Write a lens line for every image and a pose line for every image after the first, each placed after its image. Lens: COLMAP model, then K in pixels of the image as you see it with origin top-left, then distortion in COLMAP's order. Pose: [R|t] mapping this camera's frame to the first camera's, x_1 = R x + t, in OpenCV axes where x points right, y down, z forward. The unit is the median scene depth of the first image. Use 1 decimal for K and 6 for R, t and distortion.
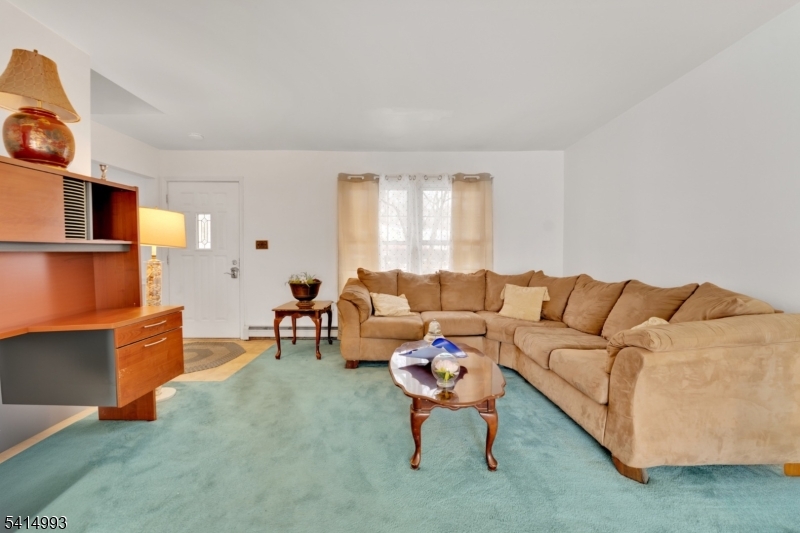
lens RADIAL K [[321.7, 0, 400.0], [0, 321.7, 266.5], [0, 0, 1]] dist [-0.003312, -0.000376]
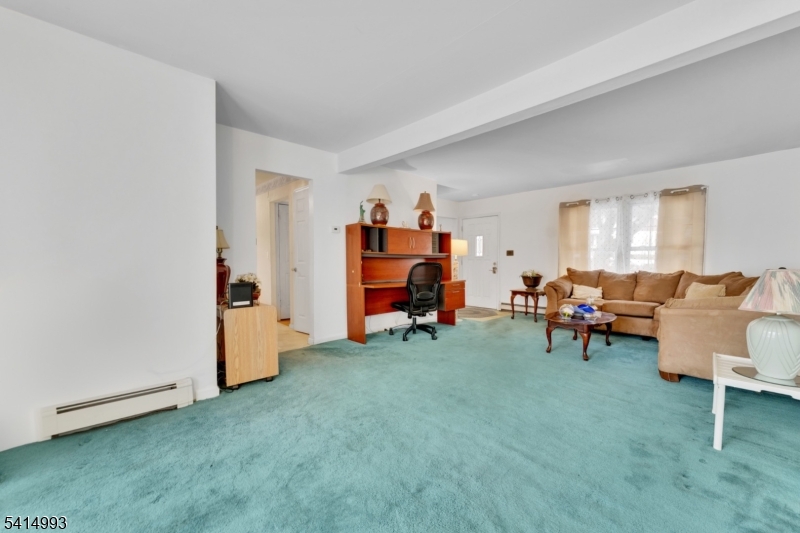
lens RADIAL K [[321.7, 0, 400.0], [0, 321.7, 266.5], [0, 0, 1]] dist [-0.003312, -0.000376]
pose [[0.678795, 0.009691, -0.734264, 0.441626], [-0.021106, 0.999757, -0.006317, 0.025688], [0.734025, 0.019785, 0.678834, -0.578339]]
